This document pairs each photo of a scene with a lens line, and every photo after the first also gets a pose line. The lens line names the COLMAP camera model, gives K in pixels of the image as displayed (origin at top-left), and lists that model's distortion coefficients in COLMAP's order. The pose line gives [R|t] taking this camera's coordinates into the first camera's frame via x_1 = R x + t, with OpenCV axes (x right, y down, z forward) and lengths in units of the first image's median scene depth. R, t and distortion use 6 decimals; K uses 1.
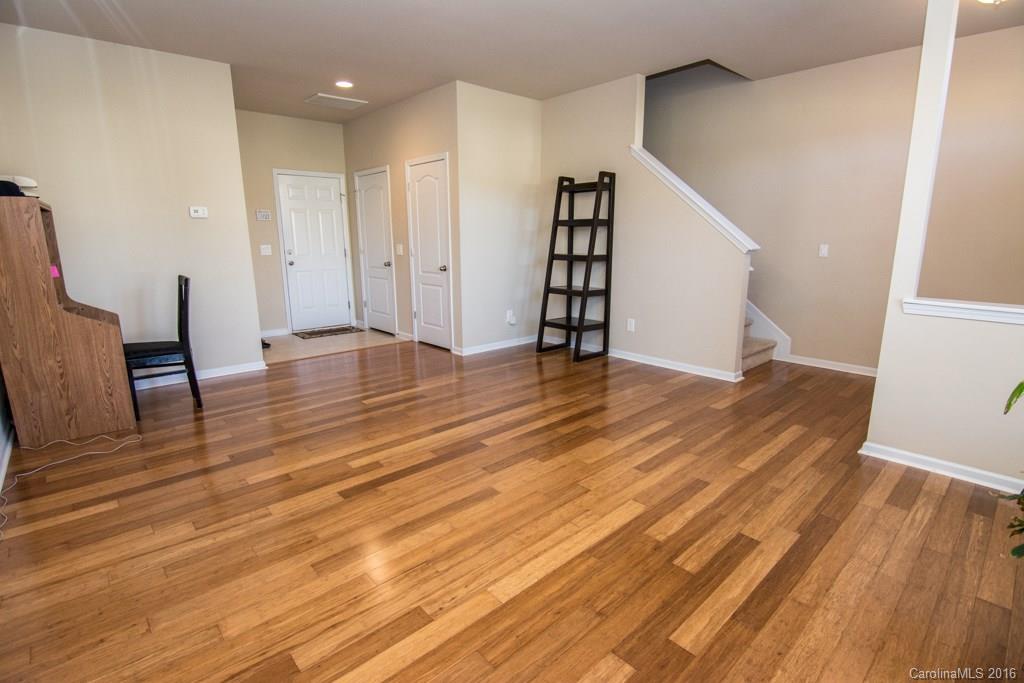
lens RADIAL K [[498.0, 0, 517.2], [0, 498.0, 343.8], [0, 0, 1]] dist [0.000525, -0.014110]
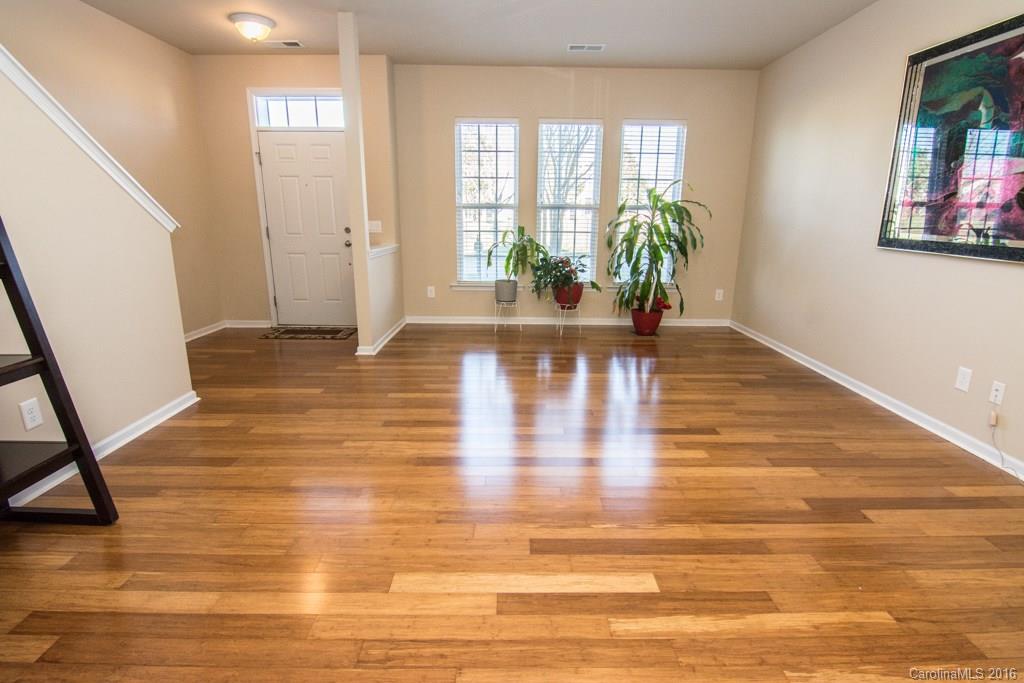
lens RADIAL K [[498.0, 0, 517.2], [0, 498.0, 343.8], [0, 0, 1]] dist [0.000525, -0.014110]
pose [[-0.747388, -0.159316, 0.645003, -0.646164], [0.133823, 0.914827, 0.381028, -0.358302], [-0.650771, 0.371092, -0.662411, 1.791781]]
